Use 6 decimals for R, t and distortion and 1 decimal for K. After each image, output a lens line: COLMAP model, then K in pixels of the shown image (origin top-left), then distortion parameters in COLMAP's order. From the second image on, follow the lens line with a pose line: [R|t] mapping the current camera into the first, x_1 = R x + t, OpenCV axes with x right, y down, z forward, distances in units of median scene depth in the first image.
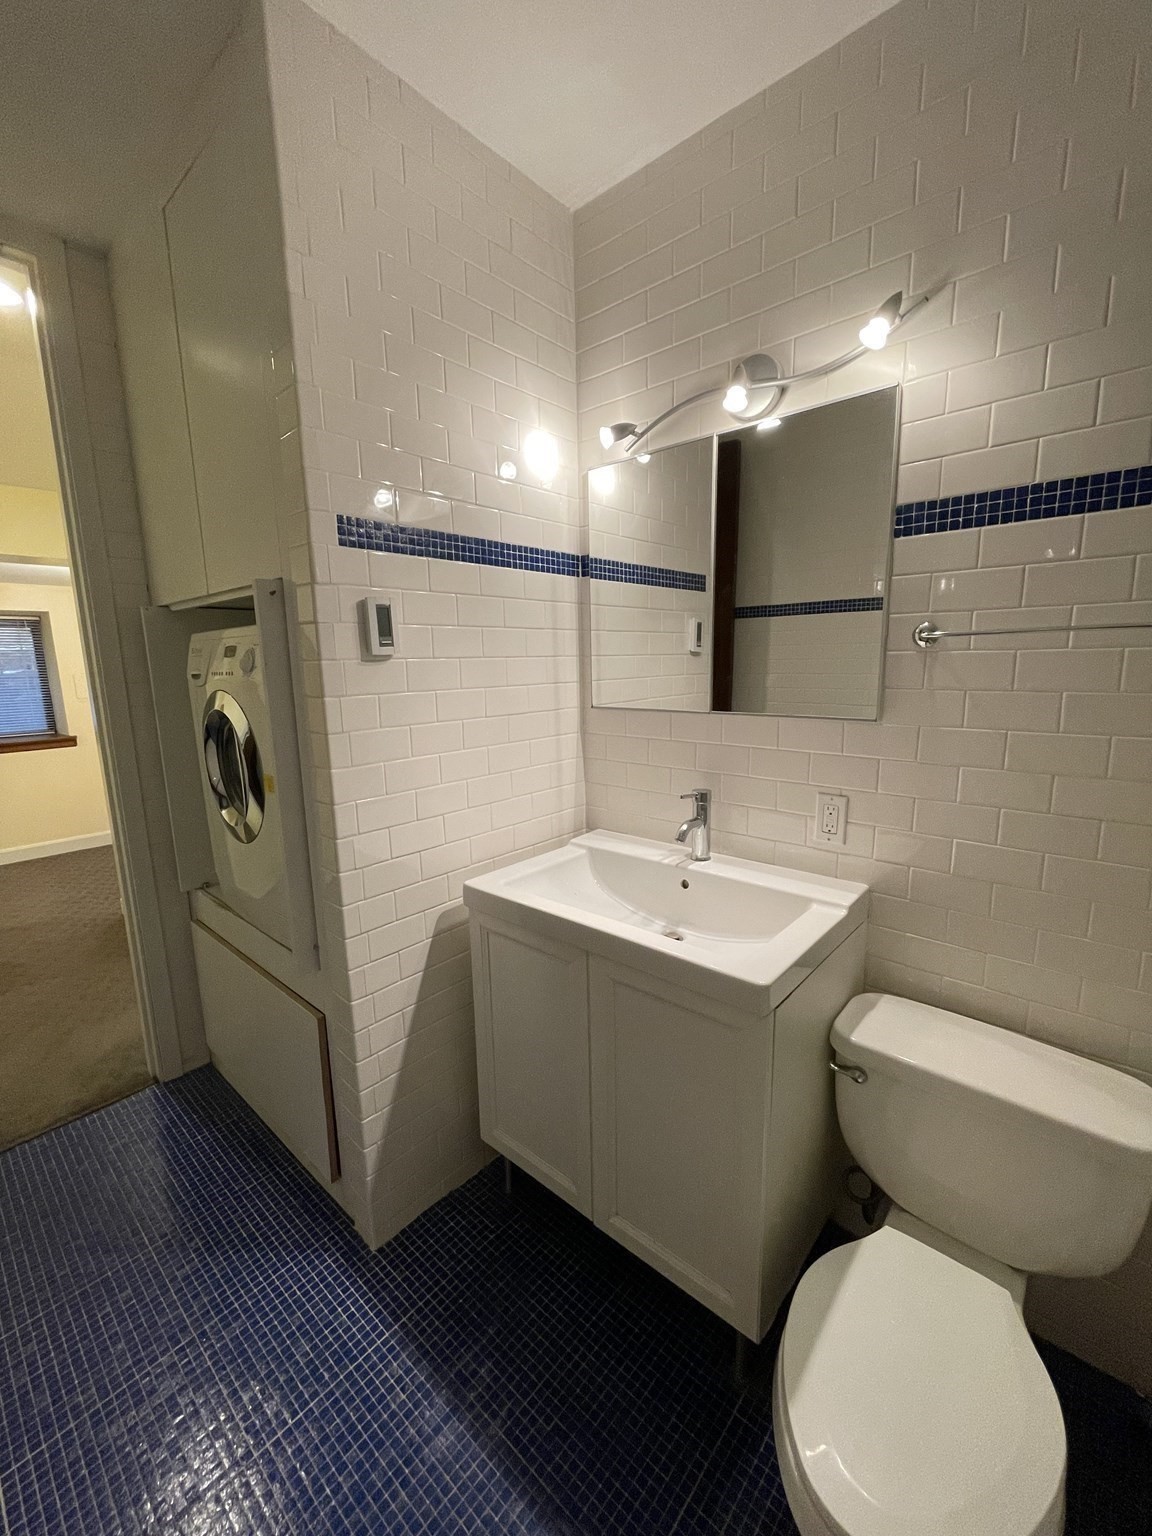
lens RADIAL K [[619.5, 0, 577.3], [0, 619.5, 770.6], [0, 0, 1]] dist [-0.000929, -0.000048]
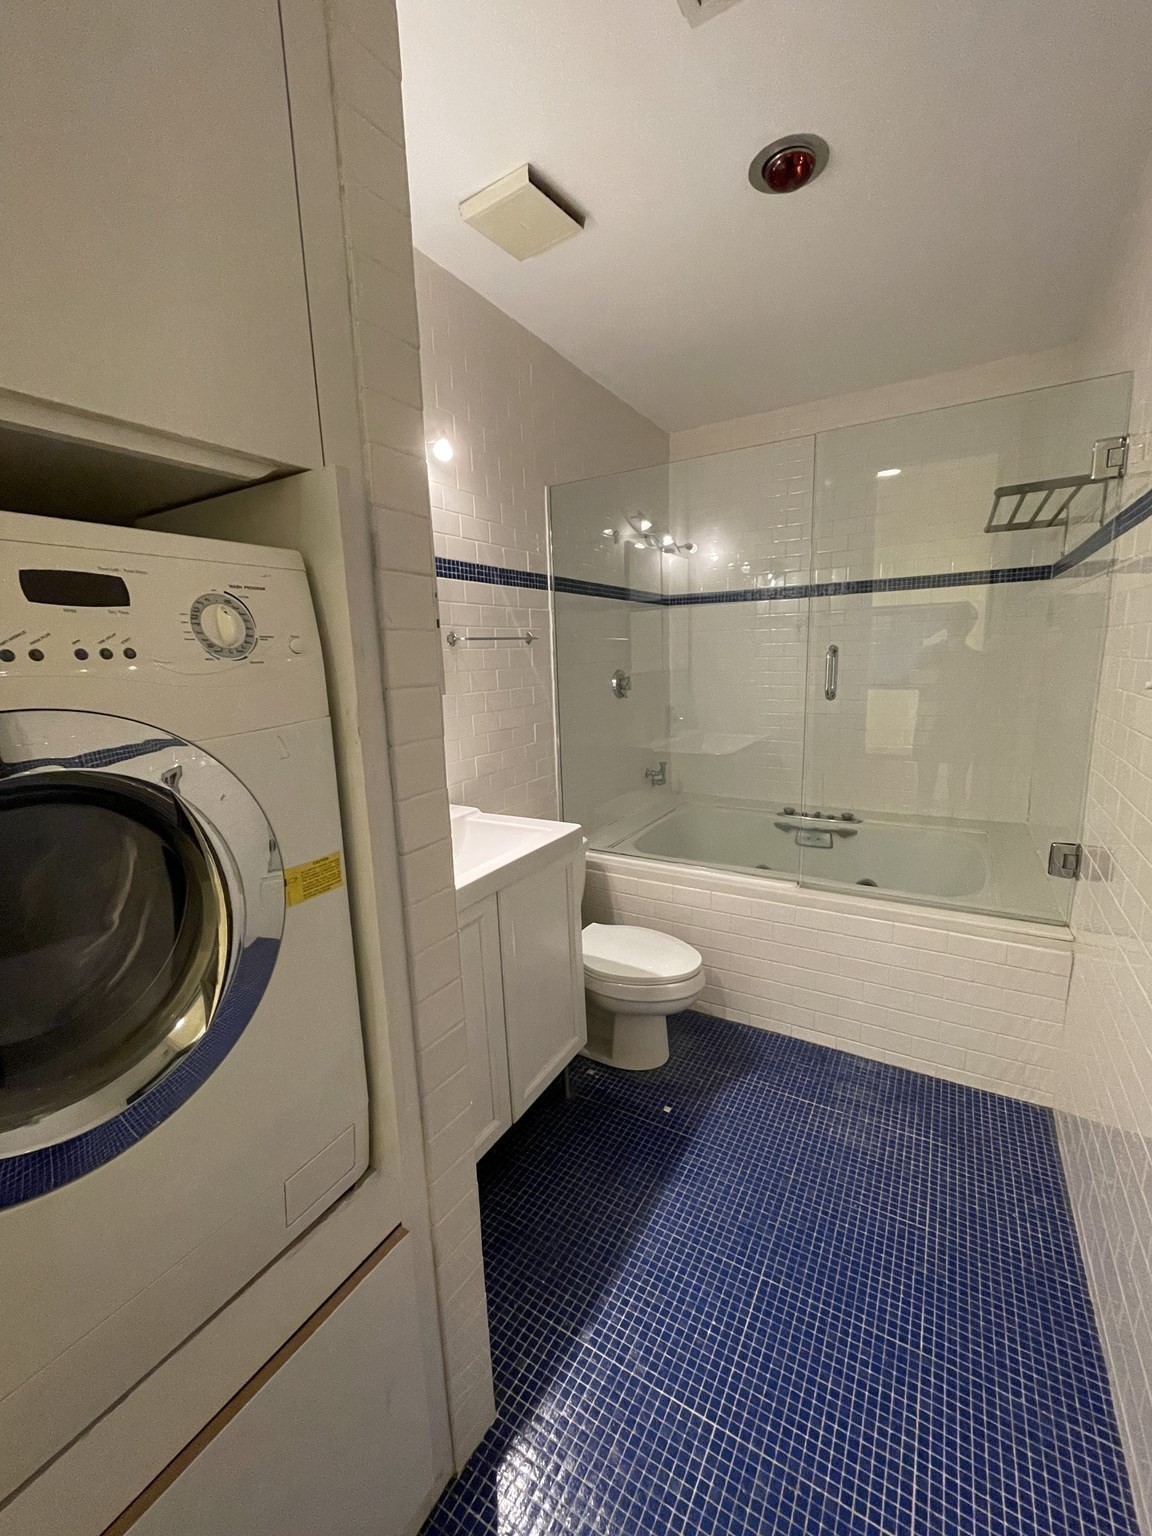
lens RADIAL K [[619.5, 0, 577.3], [0, 619.5, 770.6], [0, 0, 1]] dist [-0.000929, -0.000048]
pose [[-0.179516, -0.150647, 0.972152, -1.218462], [0.205944, 0.960554, 0.186879, -0.128873], [-0.961957, 0.233757, -0.141410, 1.046187]]
